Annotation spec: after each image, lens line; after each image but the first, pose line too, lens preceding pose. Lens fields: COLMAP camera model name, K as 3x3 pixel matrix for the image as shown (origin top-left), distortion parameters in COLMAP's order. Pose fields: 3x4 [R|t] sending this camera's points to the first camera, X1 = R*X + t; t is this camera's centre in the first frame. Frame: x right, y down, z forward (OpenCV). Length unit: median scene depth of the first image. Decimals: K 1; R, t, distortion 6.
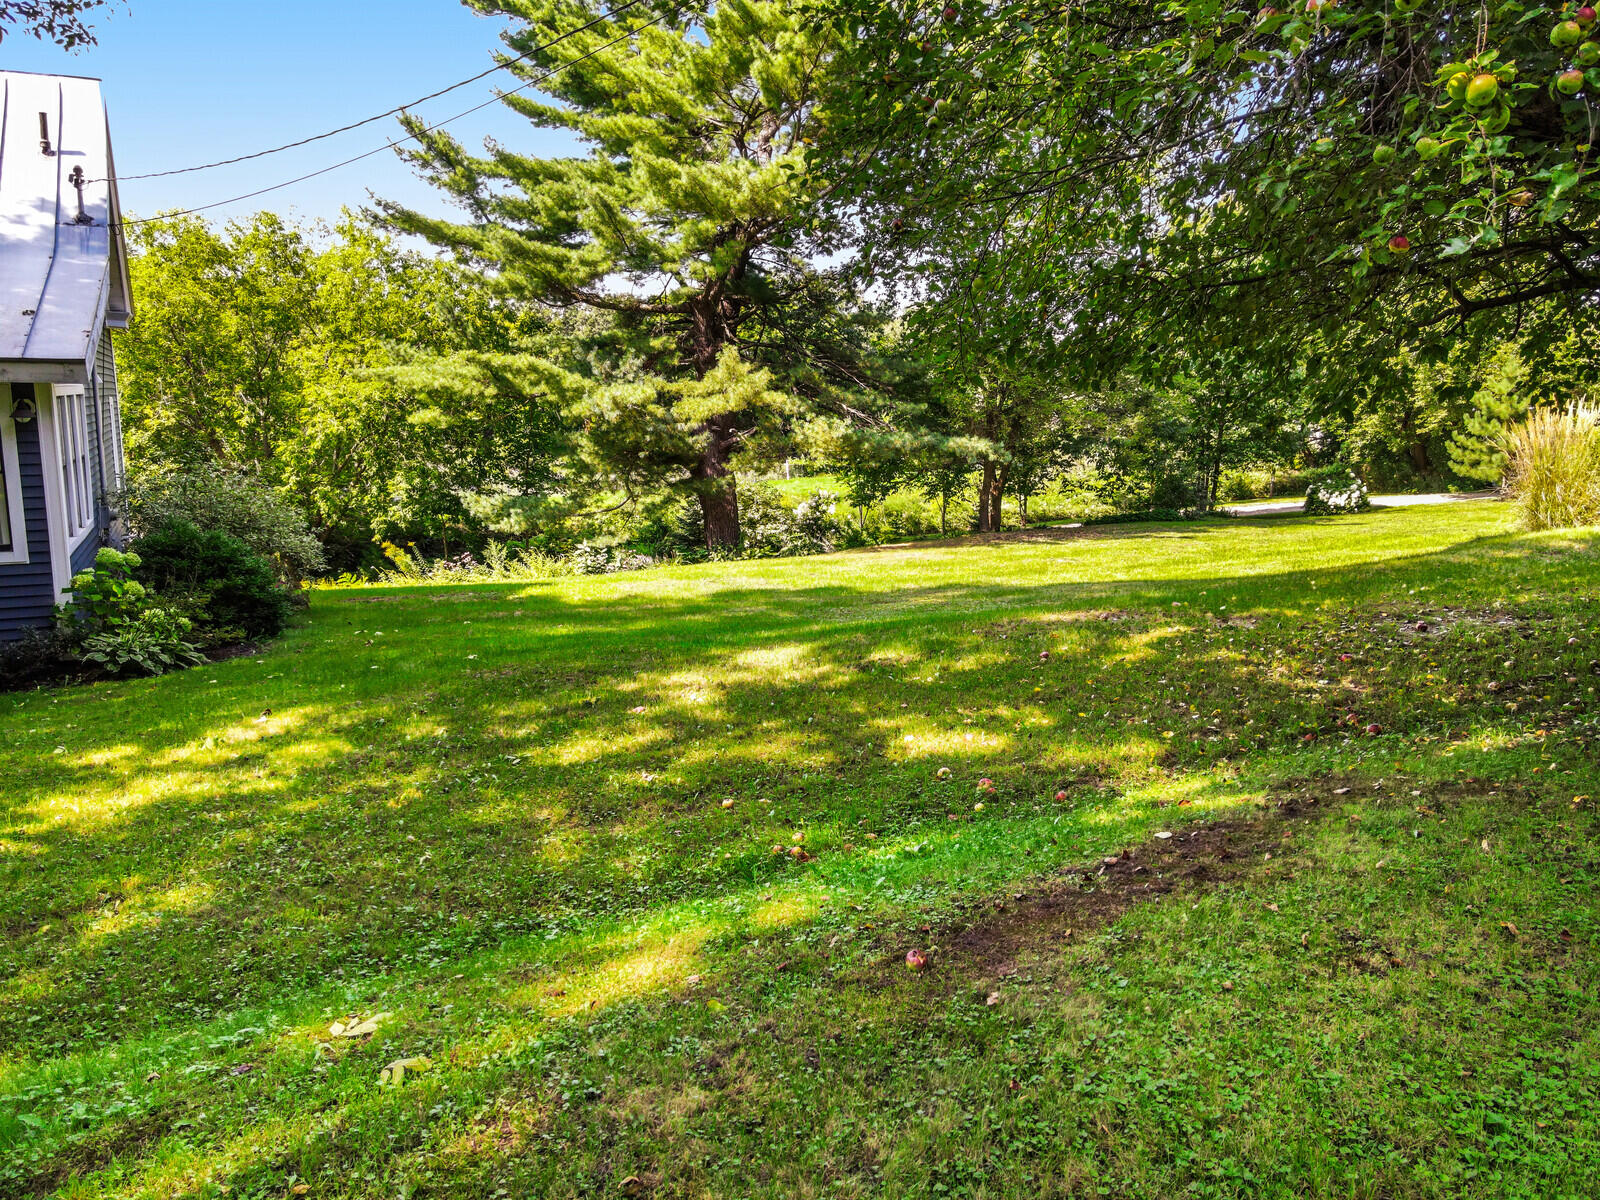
lens RADIAL K [[1177.3, 0, 800.0], [0, 1177.3, 600.0], [0, 0, 1]] dist [0.071847, -0.062434]
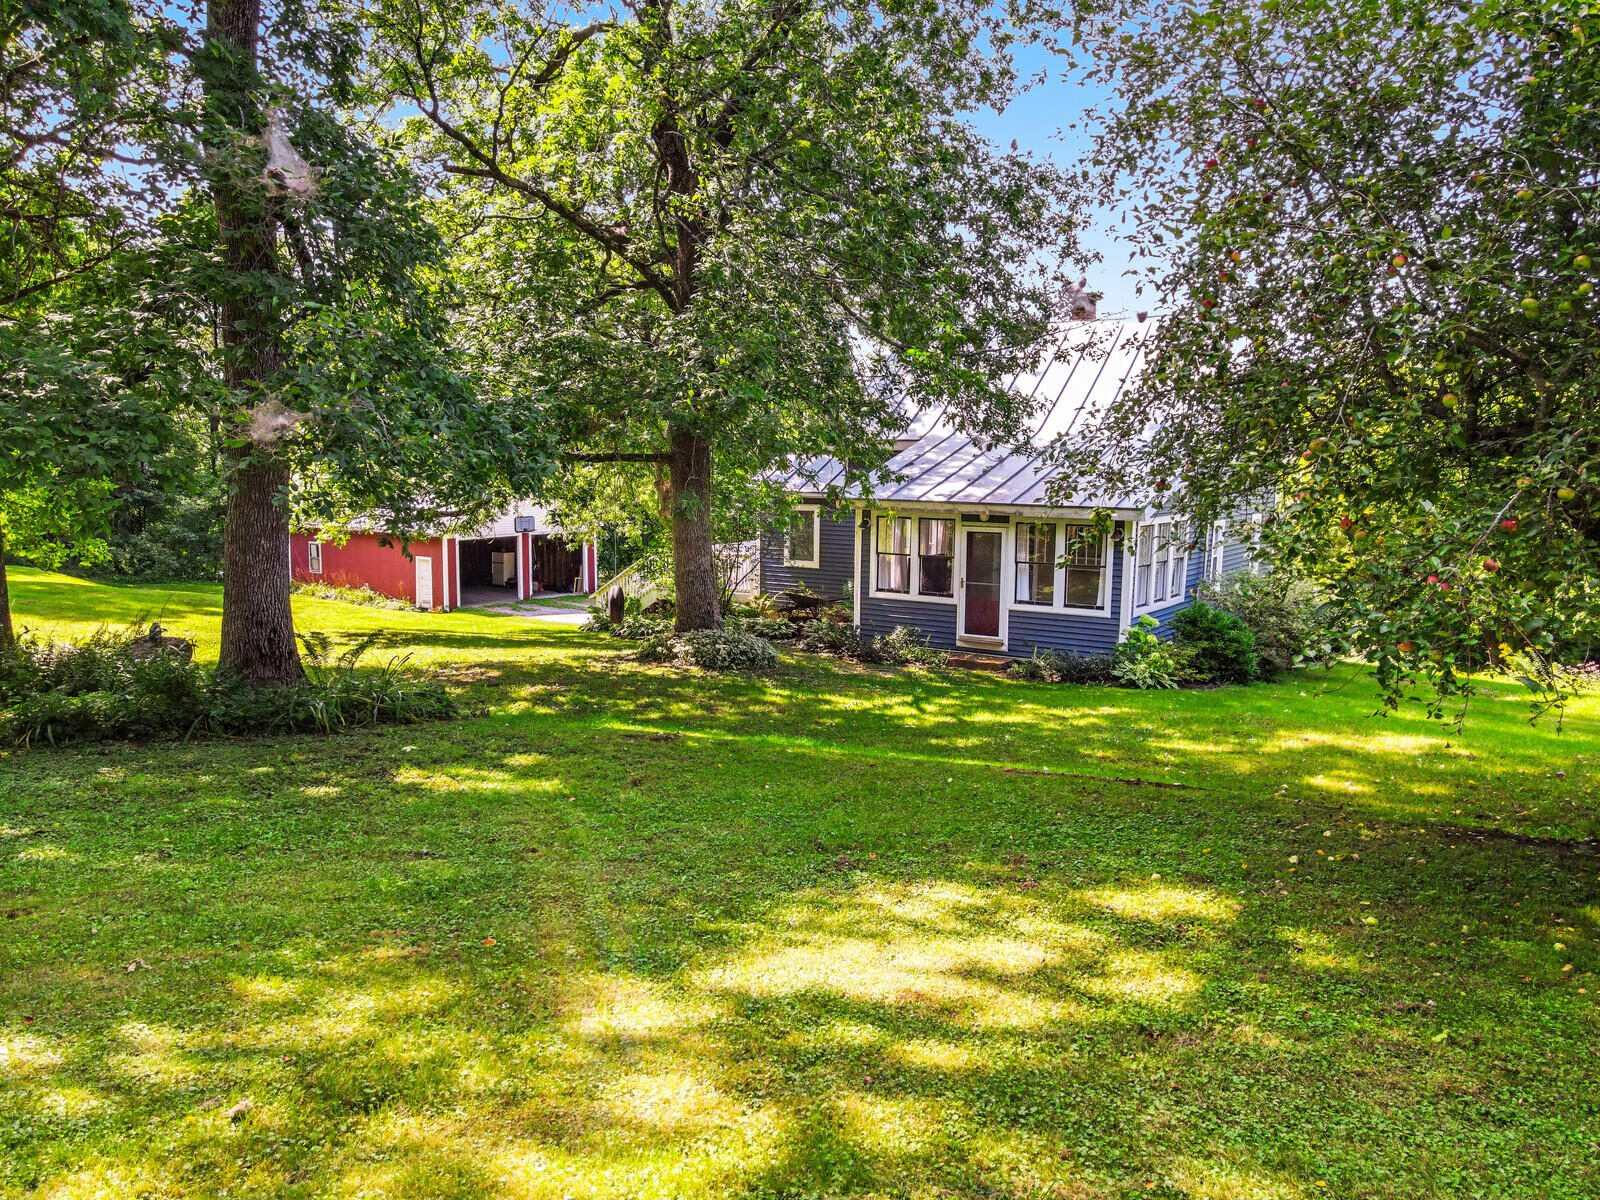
lens RADIAL K [[1177.0, 0, 800.0], [0, 1177.0, 600.0], [0, 0, 1]] dist [0.023748, 0.004745]
pose [[0.485254, 0.102493, -0.868345, 0.274186], [-0.157357, 0.987128, 0.028578, -0.014322], [0.860097, 0.122773, 0.495136, -0.116021]]
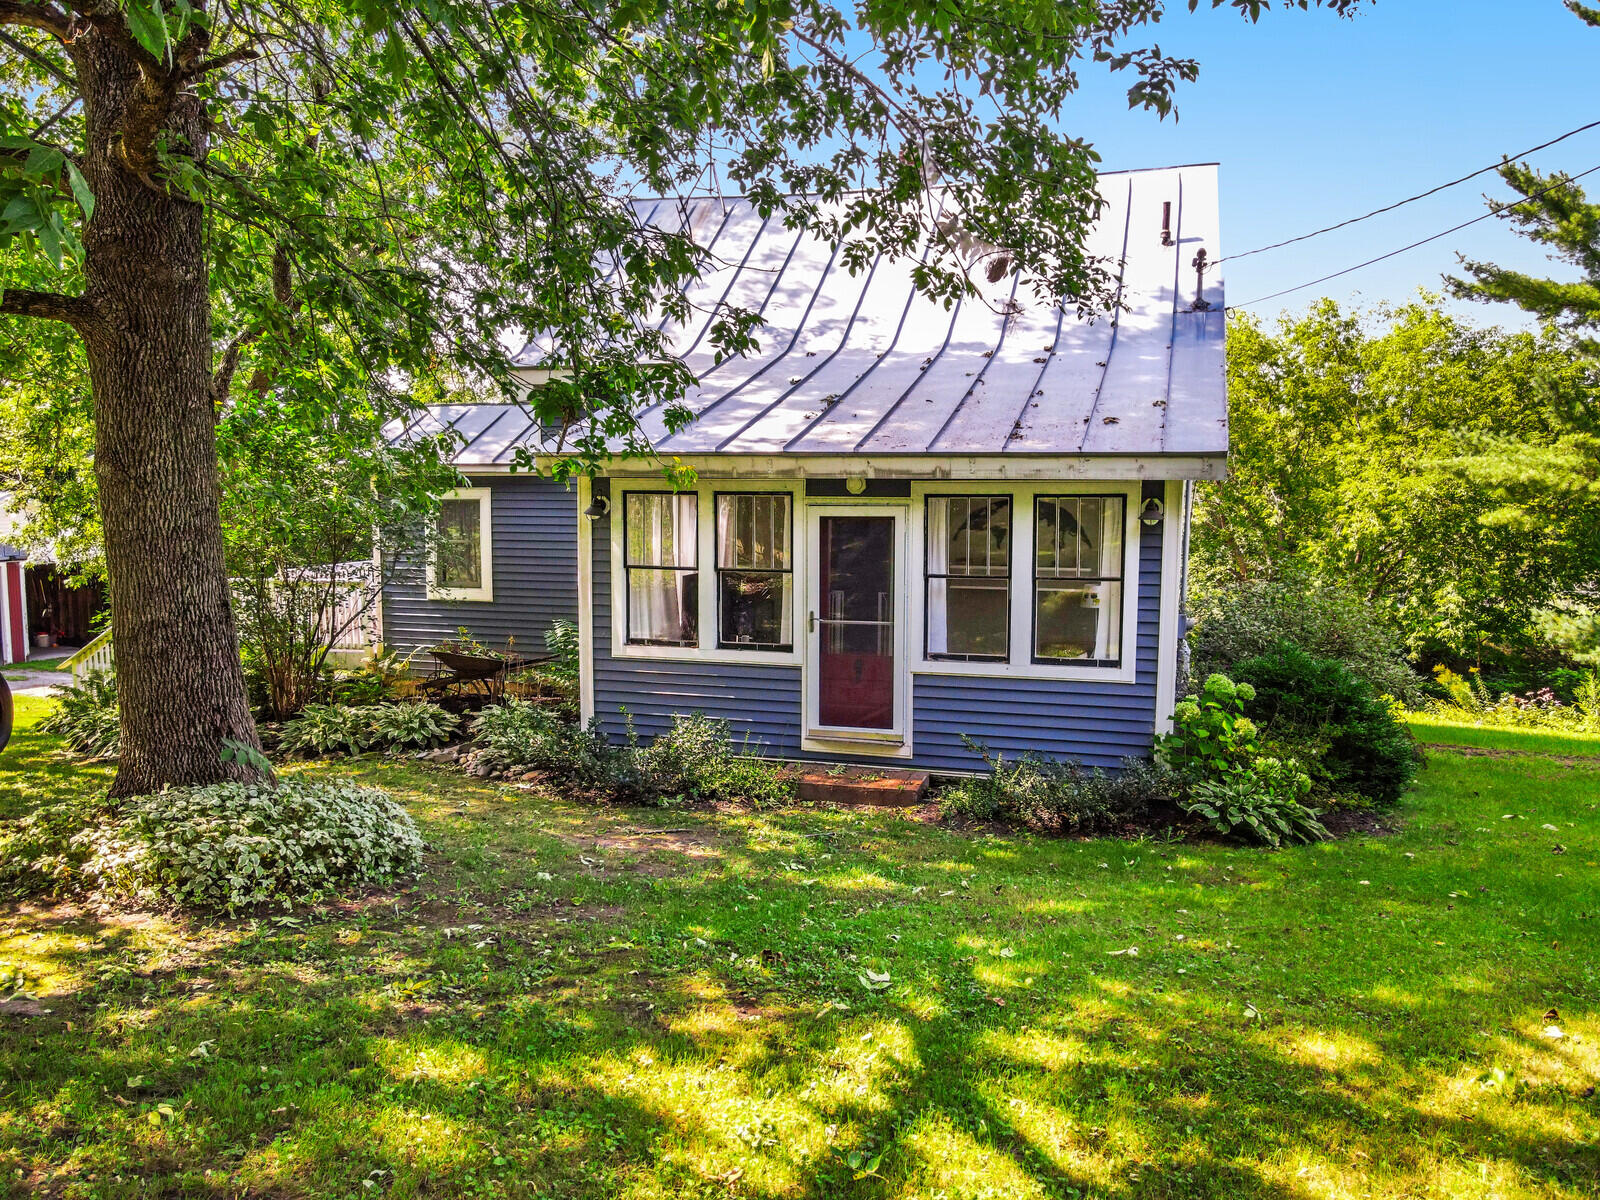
lens RADIAL K [[1177.0, 0, 800.0], [0, 1177.0, 600.0], [0, 0, 1]] dist [0.023748, 0.004745]
pose [[0.718465, 0.062328, -0.692765, -0.092418], [-0.117227, 0.992581, -0.032274, -0.014356], [0.685613, 0.104398, 0.720441, 0.084014]]
